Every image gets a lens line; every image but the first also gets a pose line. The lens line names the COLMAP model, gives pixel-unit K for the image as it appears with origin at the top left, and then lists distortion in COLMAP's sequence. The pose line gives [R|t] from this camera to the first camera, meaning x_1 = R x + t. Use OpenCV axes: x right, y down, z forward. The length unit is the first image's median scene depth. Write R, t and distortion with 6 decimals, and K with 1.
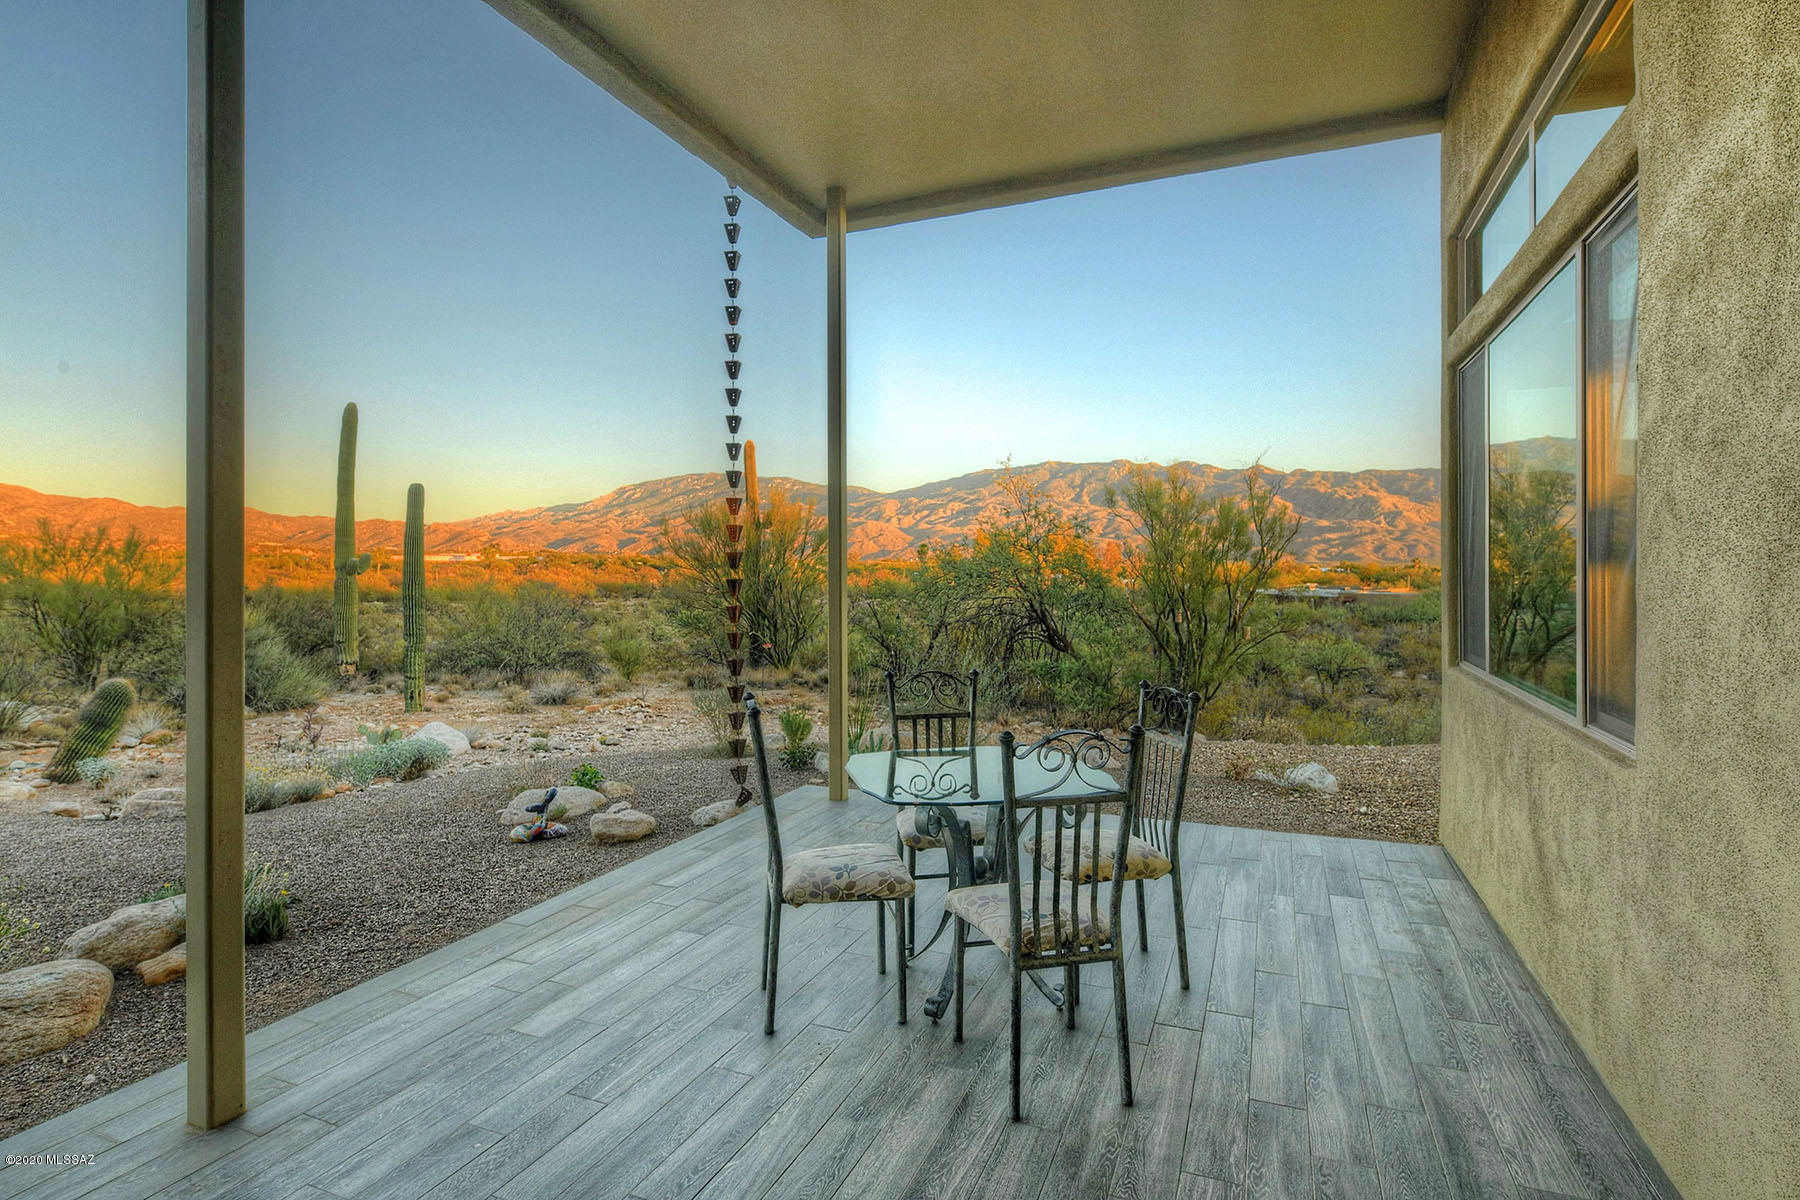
lens RADIAL K [[895.4, 0, 902.1], [0, 895.4, 569.6], [0, 0, 1]] dist [0.002095, -0.000067]
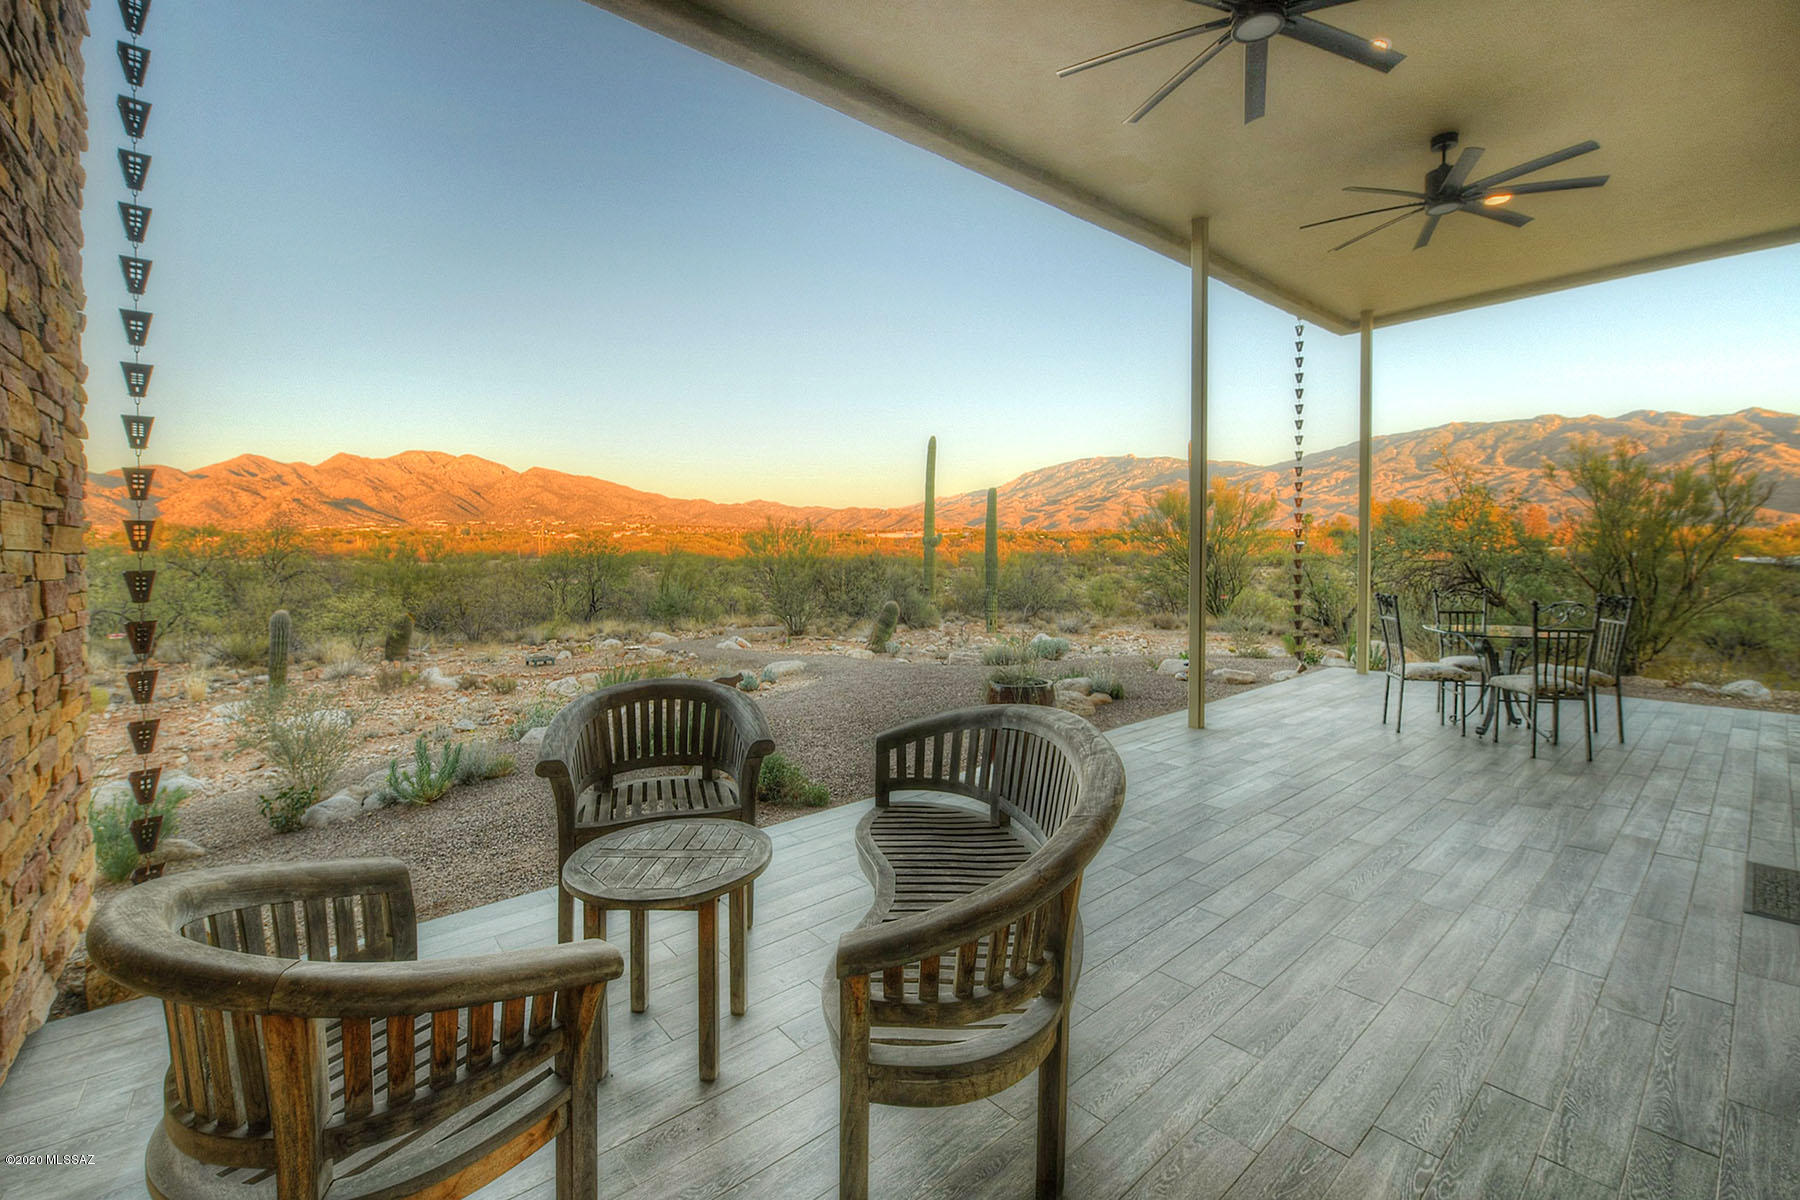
lens RADIAL K [[773.9, 0, 895.1], [0, 773.9, 576.5], [0, 0, 1]] dist [-0.000748, -0.009582]
pose [[0.895271, 0.007997, -0.445451, -0.079425], [0.012160, 0.999028, 0.042374, -0.000127], [0.445356, -0.043353, 0.894303, -0.259078]]
